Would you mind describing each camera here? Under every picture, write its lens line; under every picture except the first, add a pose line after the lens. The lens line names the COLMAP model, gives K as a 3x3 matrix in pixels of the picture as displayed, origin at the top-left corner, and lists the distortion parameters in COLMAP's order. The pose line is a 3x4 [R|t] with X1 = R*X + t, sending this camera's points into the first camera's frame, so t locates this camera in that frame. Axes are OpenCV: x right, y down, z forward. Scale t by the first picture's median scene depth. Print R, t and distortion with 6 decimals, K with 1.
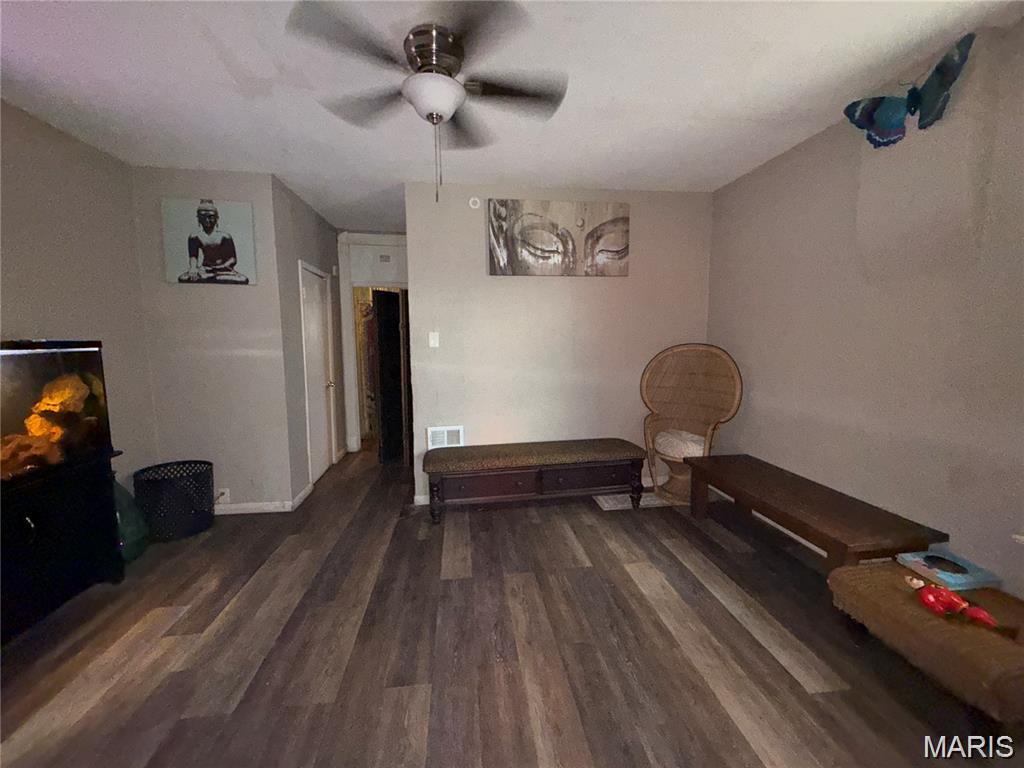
lens RADIAL K [[413.3, 0, 509.4], [0, 413.3, 384.3], [0, 0, 1]] dist [-0.001078, -0.000308]
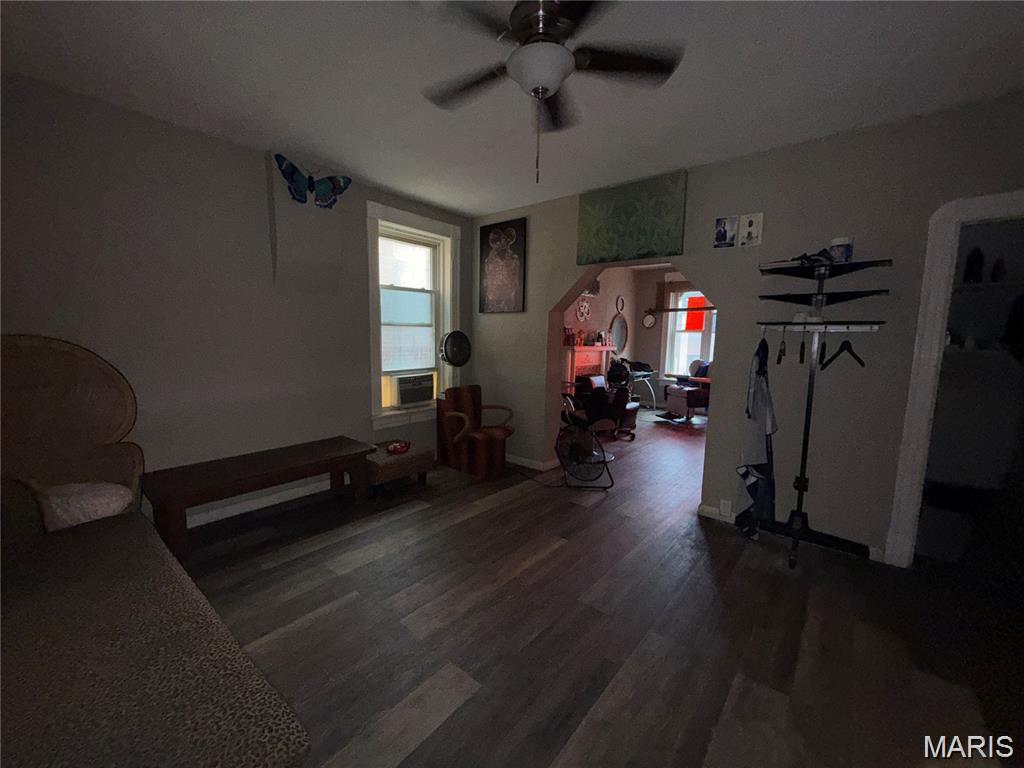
lens RADIAL K [[413.3, 0, 509.4], [0, 413.3, 384.3], [0, 0, 1]] dist [-0.001078, -0.000308]
pose [[-0.686940, -0.089568, 0.721174, -0.754728], [0.070270, 0.979538, 0.188591, -0.158013], [-0.723309, 0.180228, -0.666590, 1.563547]]
